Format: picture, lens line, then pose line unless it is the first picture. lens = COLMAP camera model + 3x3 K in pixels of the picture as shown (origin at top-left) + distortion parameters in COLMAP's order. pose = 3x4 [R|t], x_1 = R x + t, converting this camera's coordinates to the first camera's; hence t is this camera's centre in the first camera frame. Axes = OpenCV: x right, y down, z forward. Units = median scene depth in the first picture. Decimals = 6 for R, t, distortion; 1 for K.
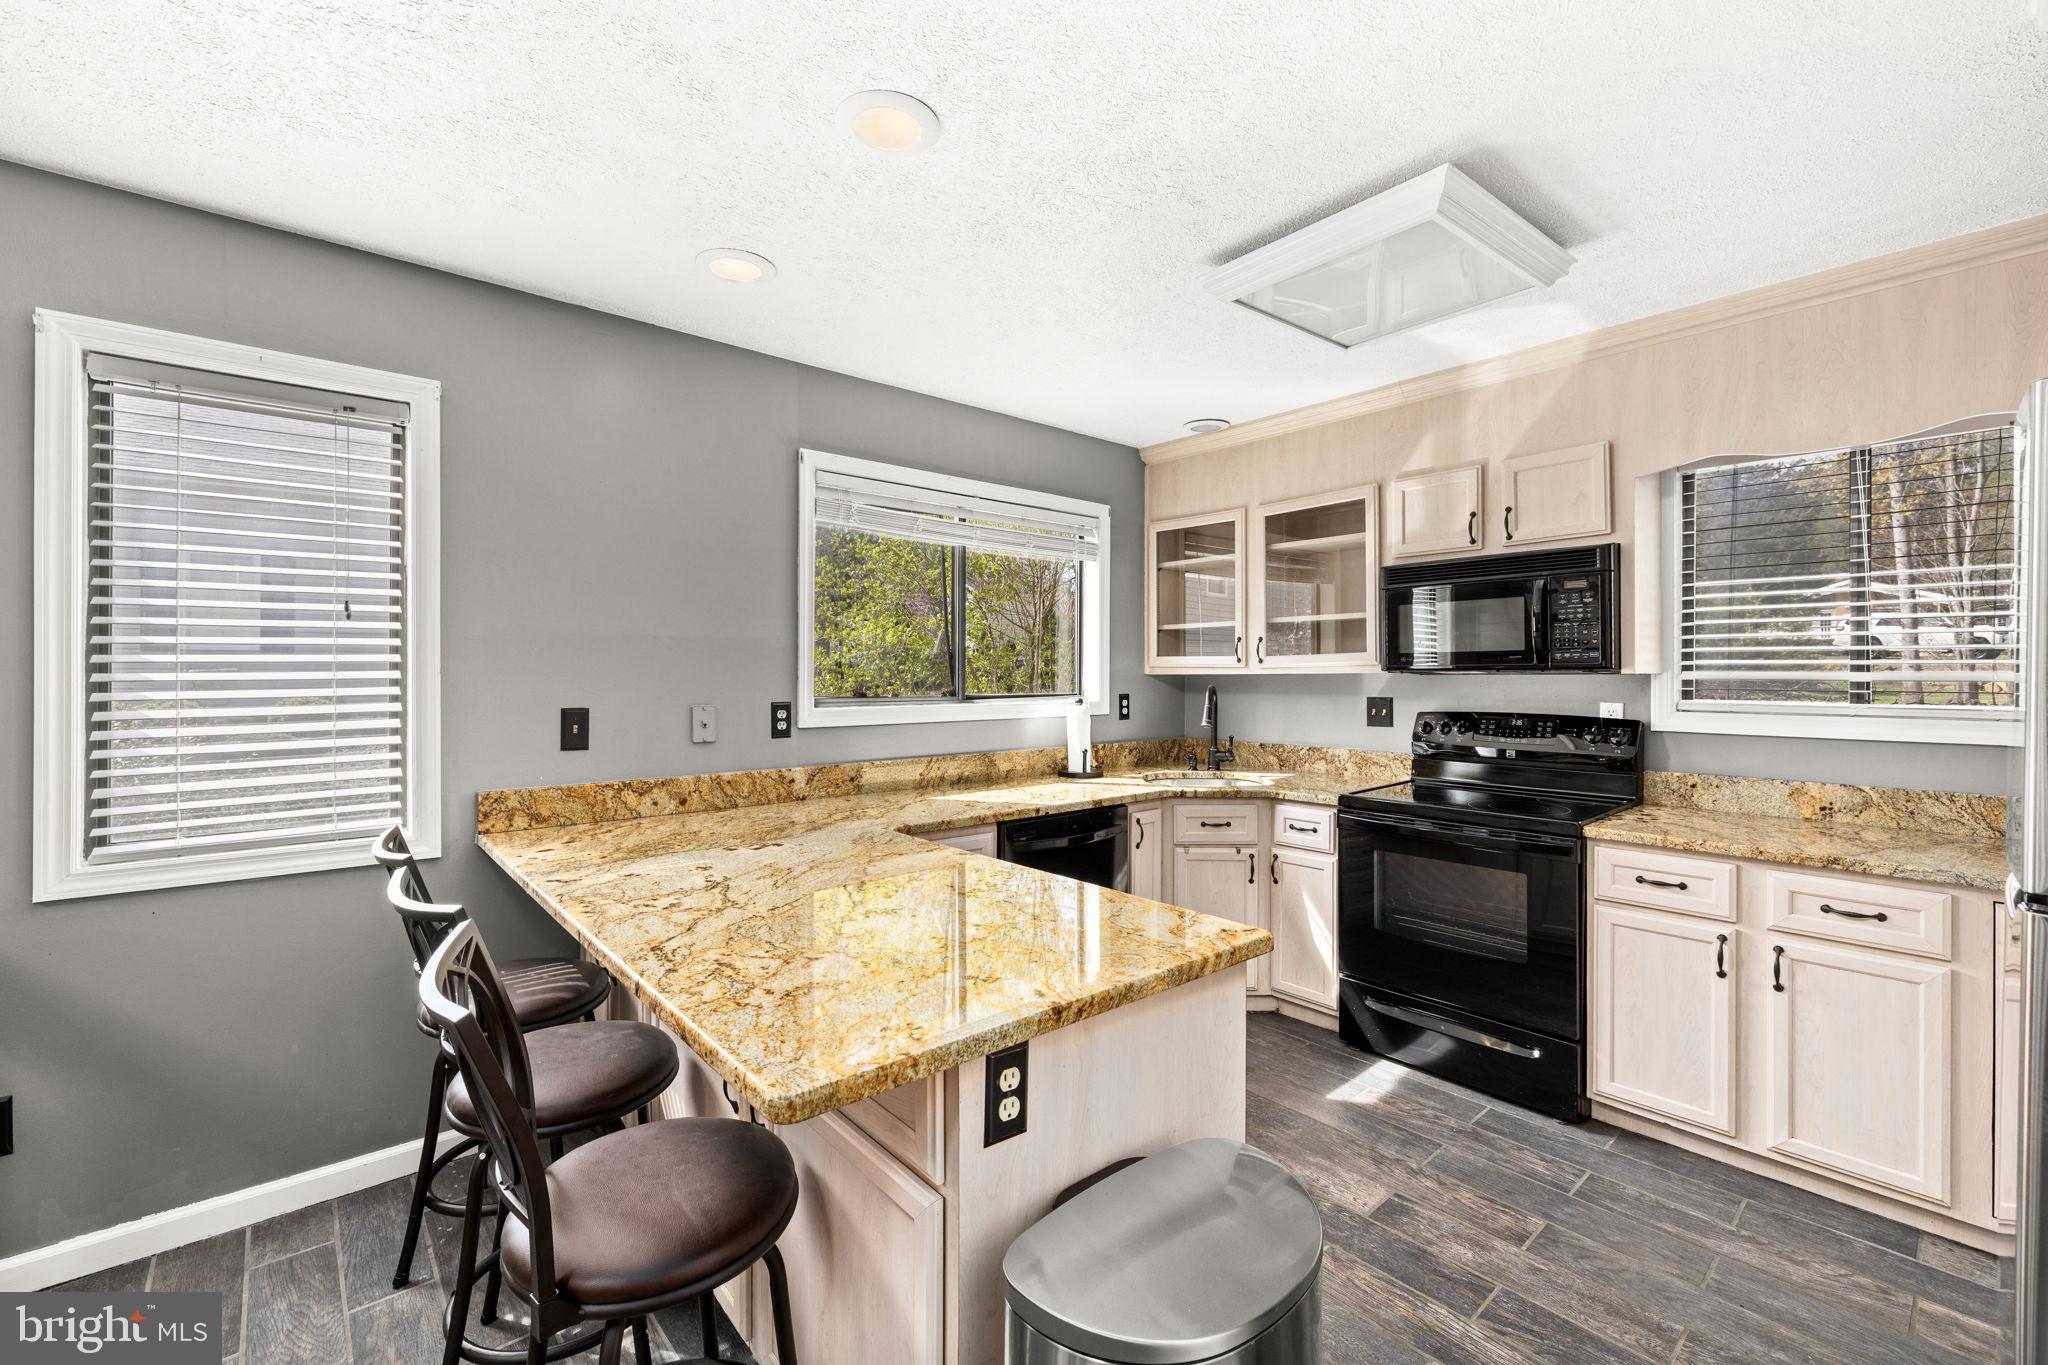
lens RADIAL K [[873.9, 0, 1018.0], [0, 873.9, 678.3], [0, 0, 1]] dist [0.001267, 0.000495]
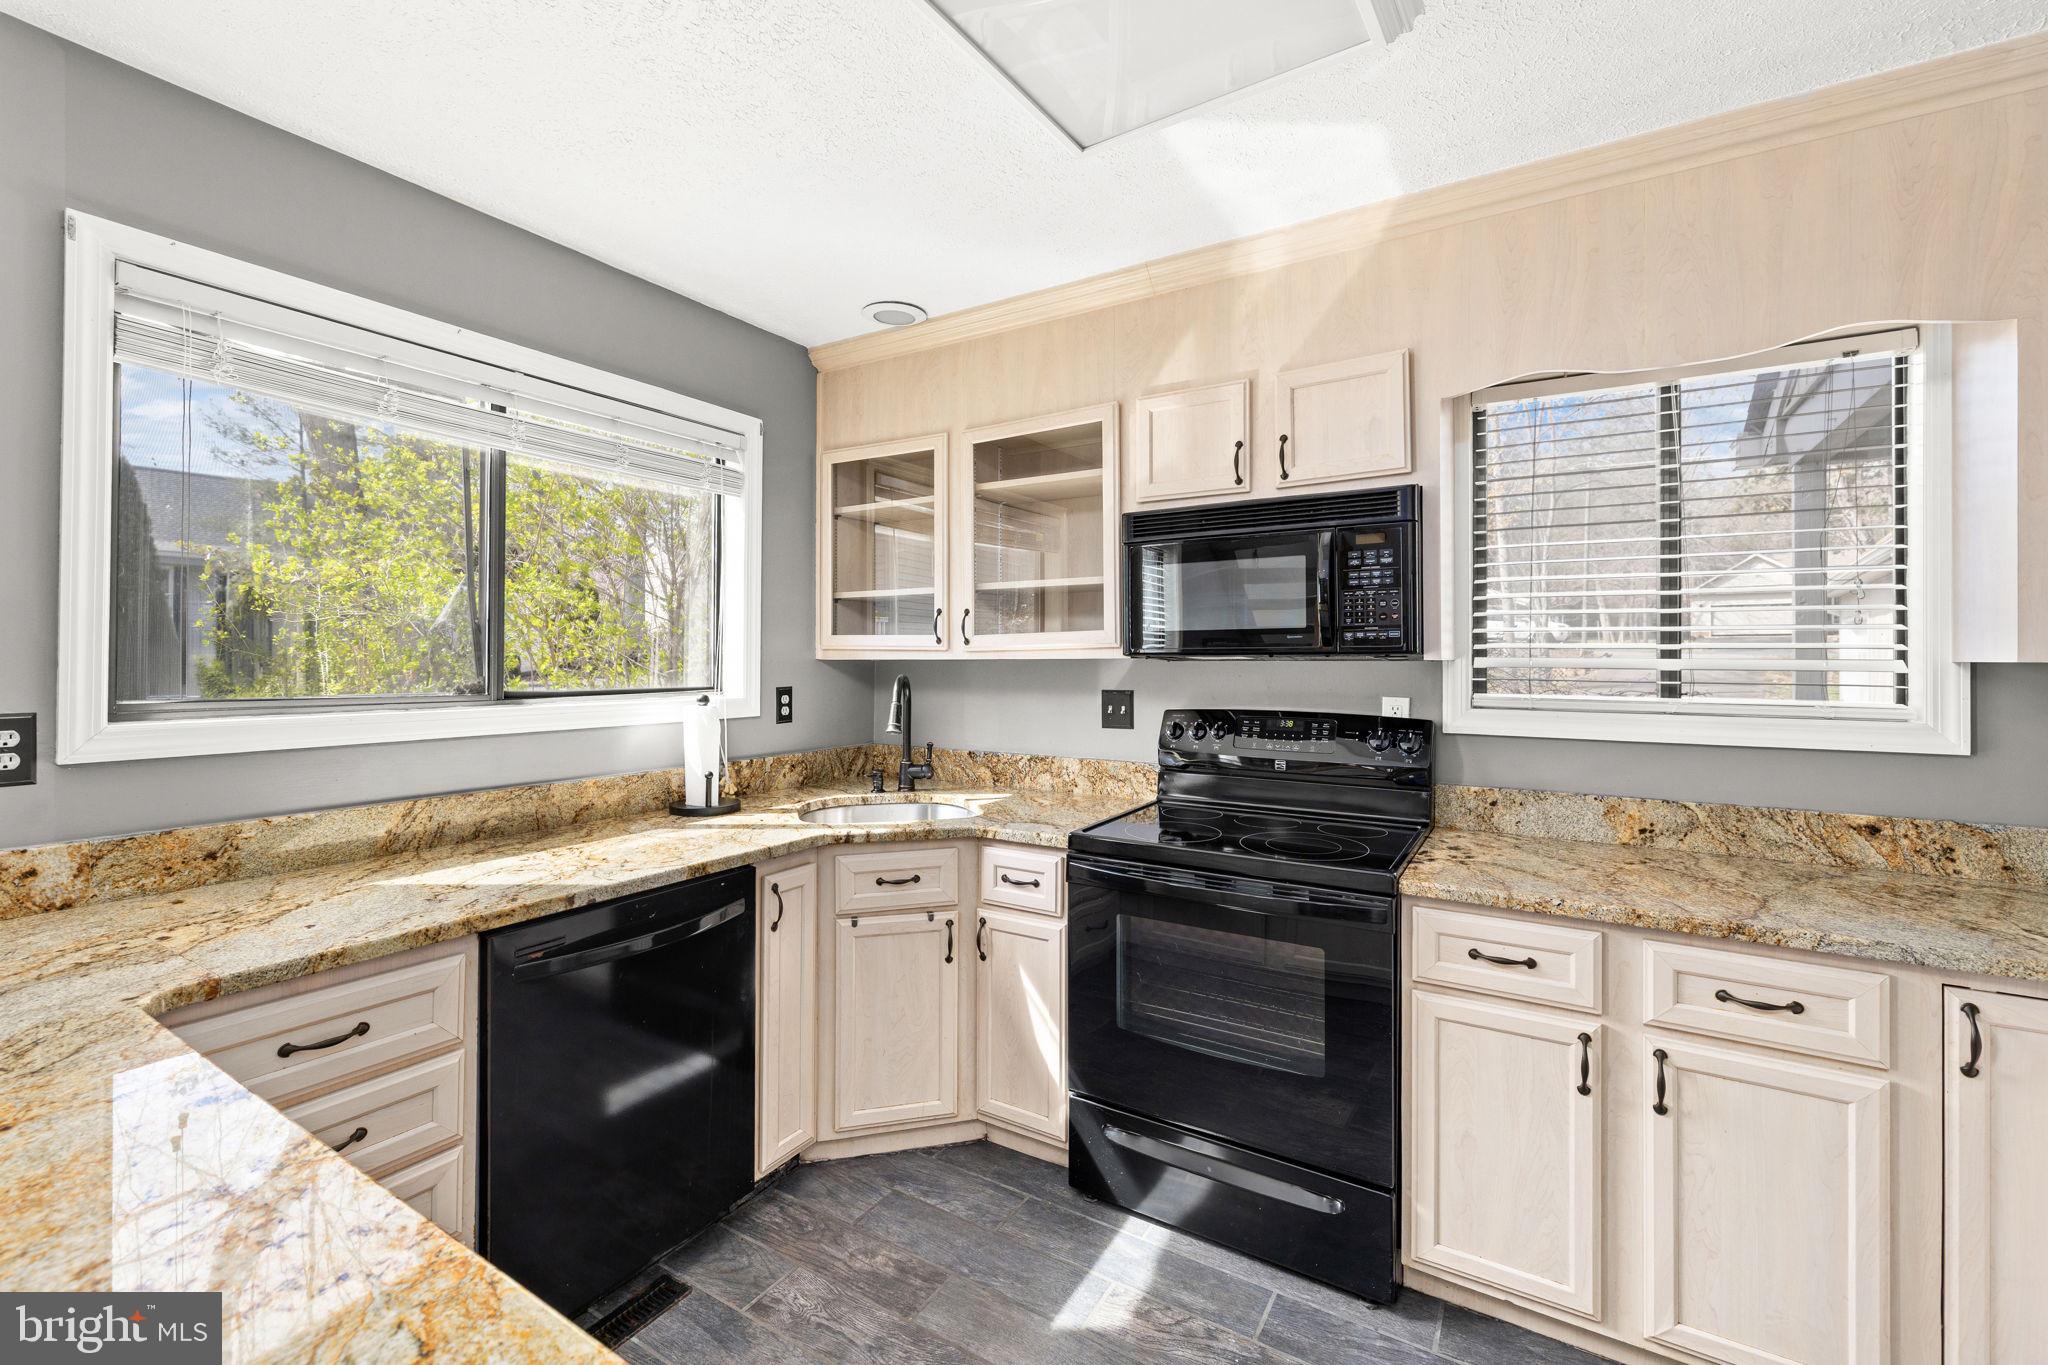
lens RADIAL K [[873.9, 0, 1012.5], [0, 873.9, 657.6], [0, 0, 1]] dist [0.001267, 0.000495]
pose [[0.957044, 0.003203, 0.289925, 0.128402], [-0.001470, 0.999980, -0.006197, -0.002104], [-0.289939, 0.005505, 0.957029, 0.364688]]
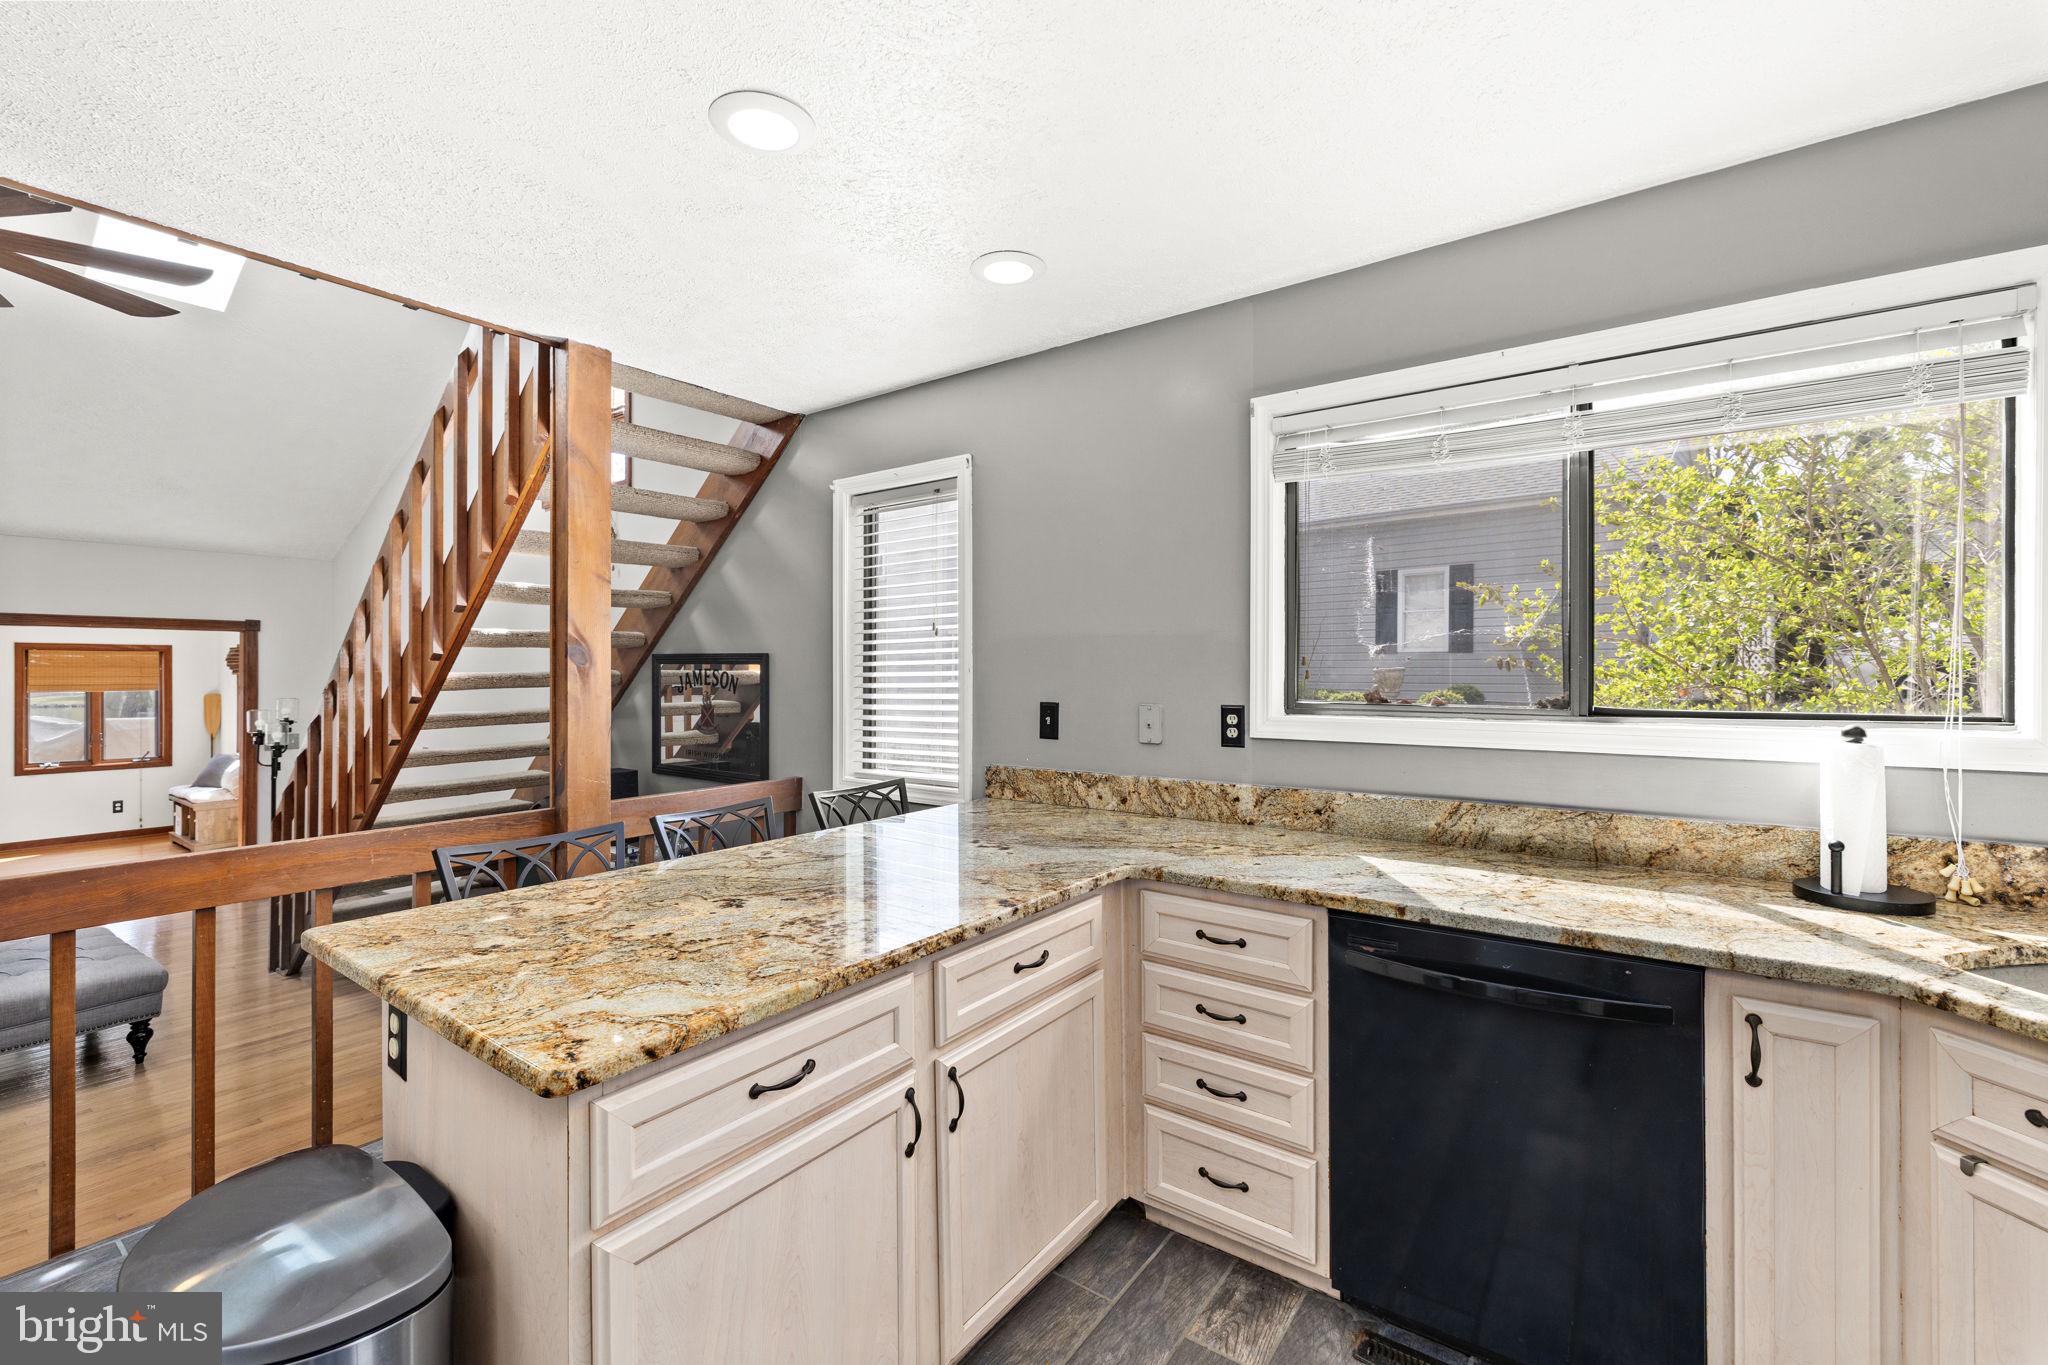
lens RADIAL K [[873.9, 0, 1025.5], [0, 873.9, 671.5], [0, 0, 1]] dist [0.001267, 0.000495]
pose [[0.221946, -0.000394, -0.975059, 0.514966], [-0.002852, 0.999995, -0.001053, -0.004017], [0.975055, 0.003014, 0.221944, 0.614033]]
